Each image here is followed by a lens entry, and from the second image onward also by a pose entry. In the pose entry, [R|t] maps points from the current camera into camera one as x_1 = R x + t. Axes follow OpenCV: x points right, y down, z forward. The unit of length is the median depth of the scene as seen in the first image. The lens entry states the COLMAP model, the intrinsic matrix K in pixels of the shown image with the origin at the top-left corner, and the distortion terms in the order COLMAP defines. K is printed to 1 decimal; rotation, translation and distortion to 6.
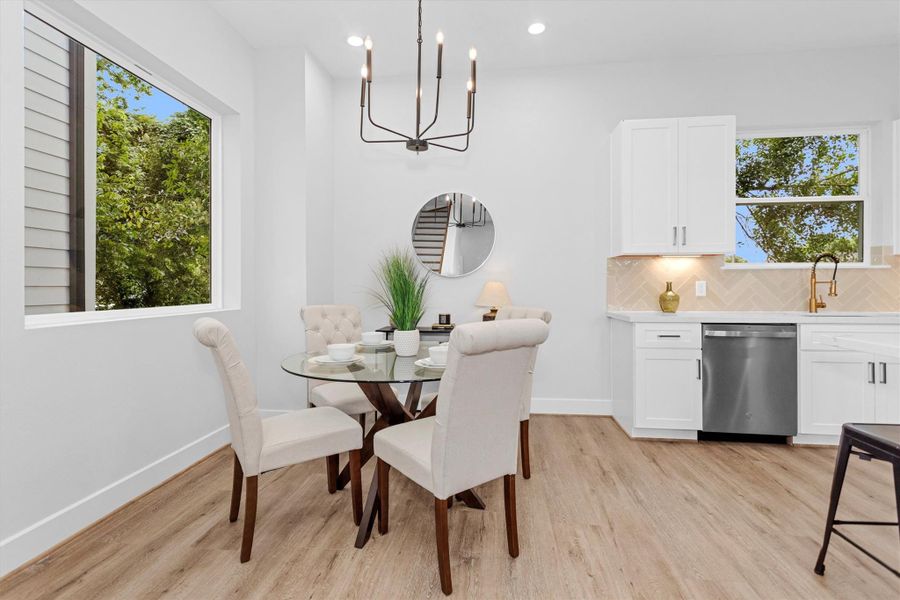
lens RADIAL K [[423.3, 0, 443.6], [0, 423.3, 285.0], [0, 0, 1]] dist [0.002627, 0.000948]
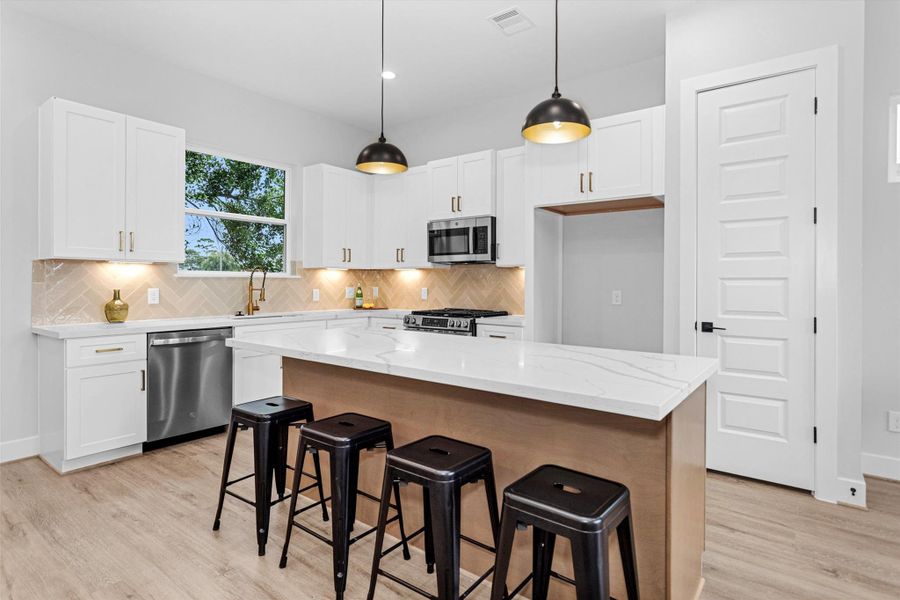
lens RADIAL K [[480.2, 0, 449.3], [0, 480.2, 282.6], [0, 0, 1]] dist [-0.000076, 0.001836]
pose [[0.510332, 0.003528, 0.859970, 0.006060], [-0.005653, 0.999984, -0.000748, -0.028335], [-0.859959, -0.004479, 0.510344, -0.164326]]
